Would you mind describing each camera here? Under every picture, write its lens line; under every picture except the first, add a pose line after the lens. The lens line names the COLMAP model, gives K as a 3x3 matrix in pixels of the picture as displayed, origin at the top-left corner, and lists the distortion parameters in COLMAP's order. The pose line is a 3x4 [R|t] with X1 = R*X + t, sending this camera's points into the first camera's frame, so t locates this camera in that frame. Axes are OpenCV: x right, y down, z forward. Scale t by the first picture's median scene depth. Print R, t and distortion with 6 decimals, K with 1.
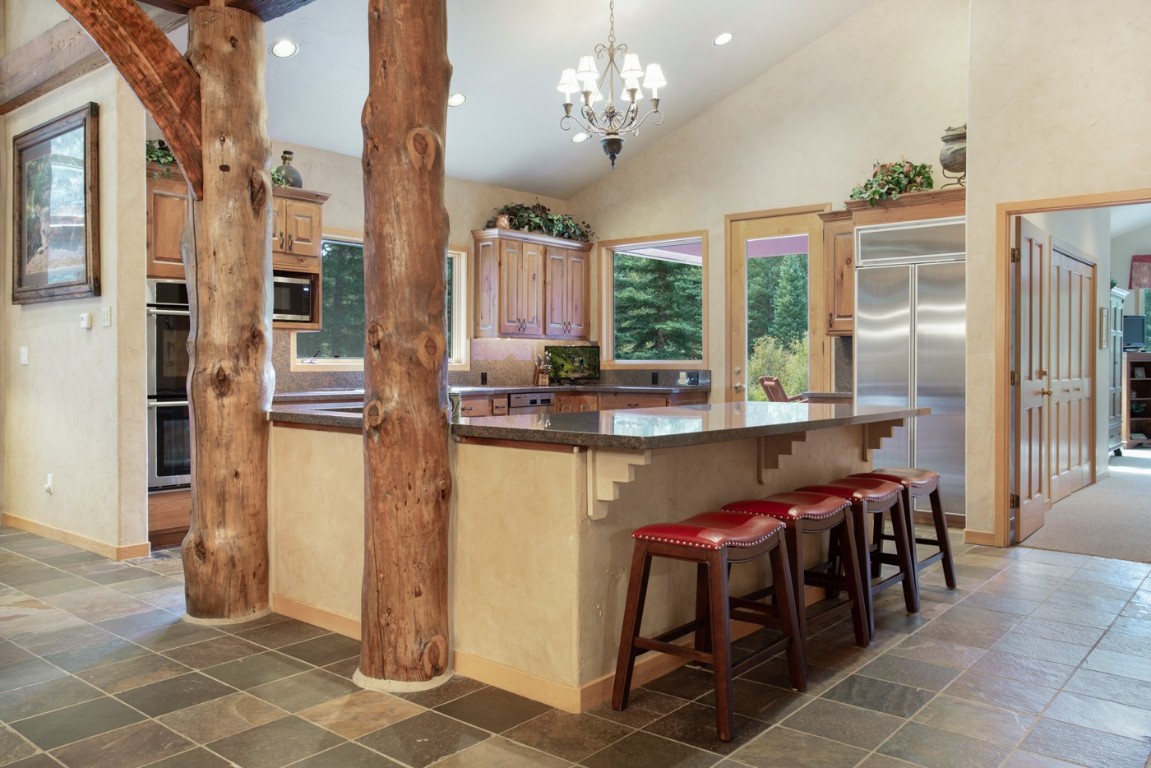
lens RADIAL K [[899.9, 0, 573.6], [0, 899.9, 377.9], [0, 0, 1]] dist [-0.003587, -0.001062]
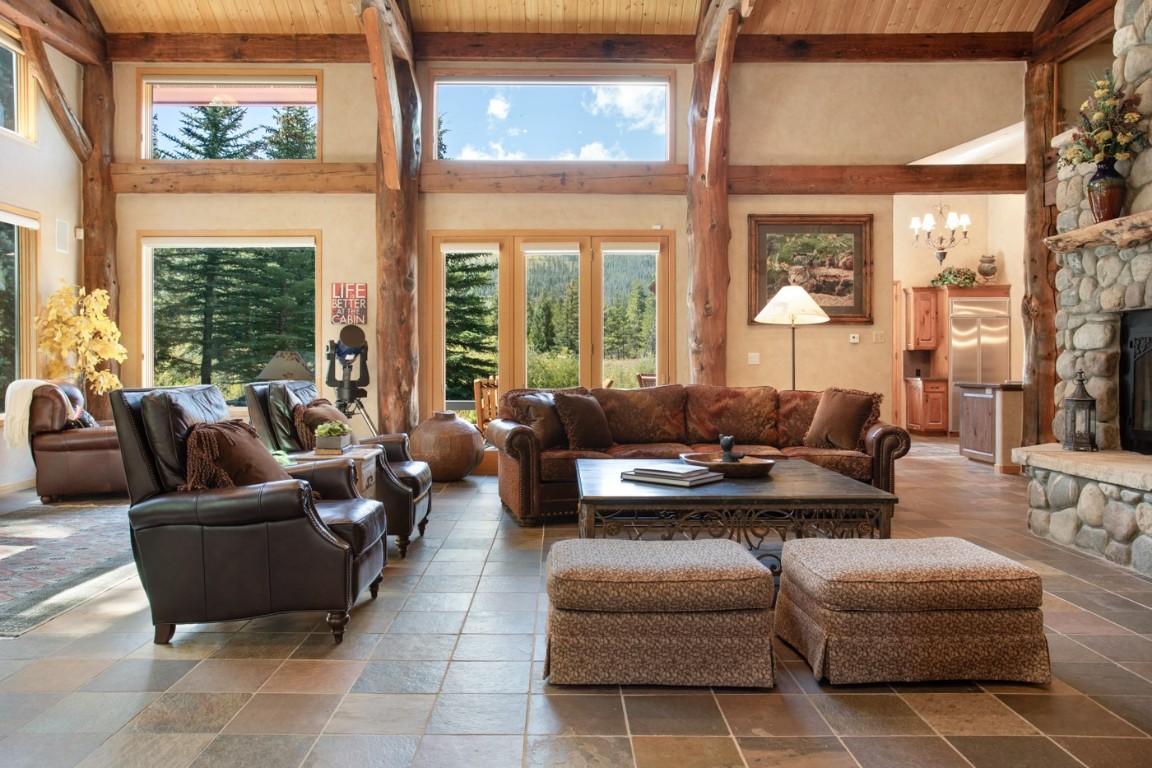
lens RADIAL K [[810.6, 0, 574.3], [0, 810.6, 381.0], [0, 0, 1]] dist [-0.028258, 0.002809]
pose [[0.766838, -0.015529, 0.641653, -1.270649], [0.013692, 0.999876, 0.007836, -0.001542], [-0.641695, 0.002776, 0.766955, 0.107863]]
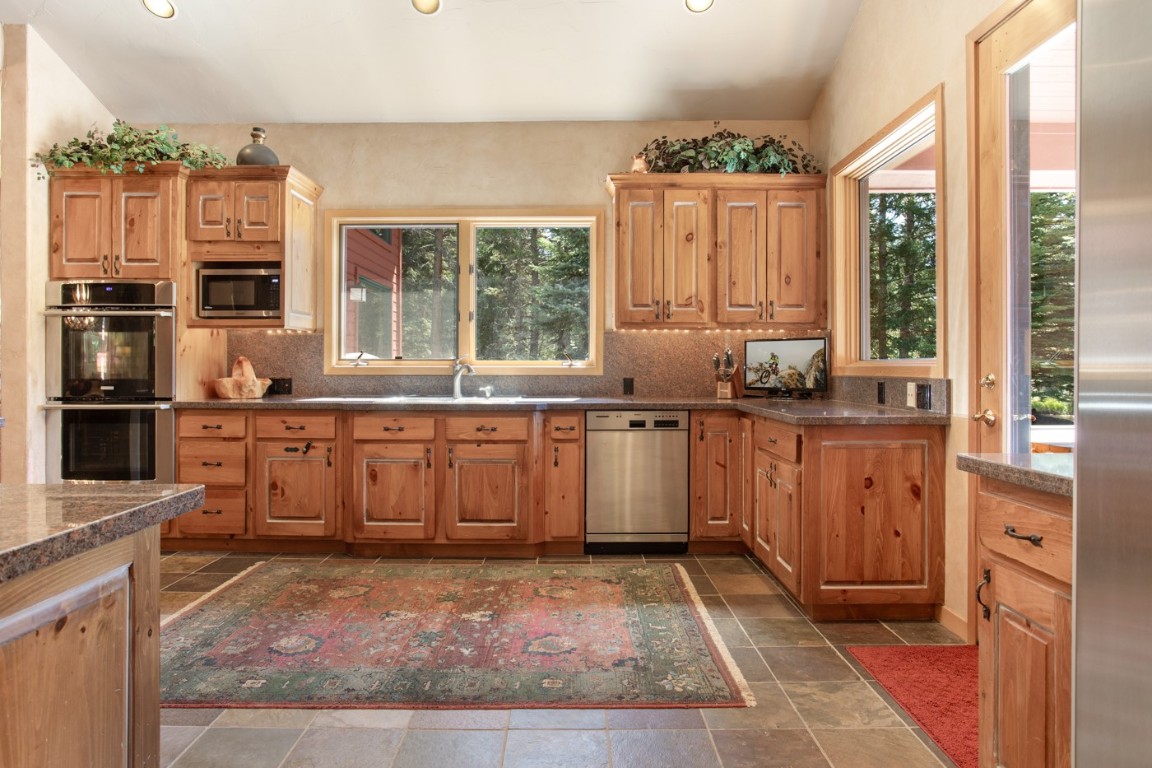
lens RADIAL K [[675.3, 0, 568.9], [0, 675.3, 363.0], [0, 0, 1]] dist [-0.016902, 0.001564]
pose [[0.627982, -0.004152, -0.778217, 0.304627], [-0.012465, 0.999804, -0.015393, -0.009415], [0.778128, 0.019367, 0.627807, 0.638777]]
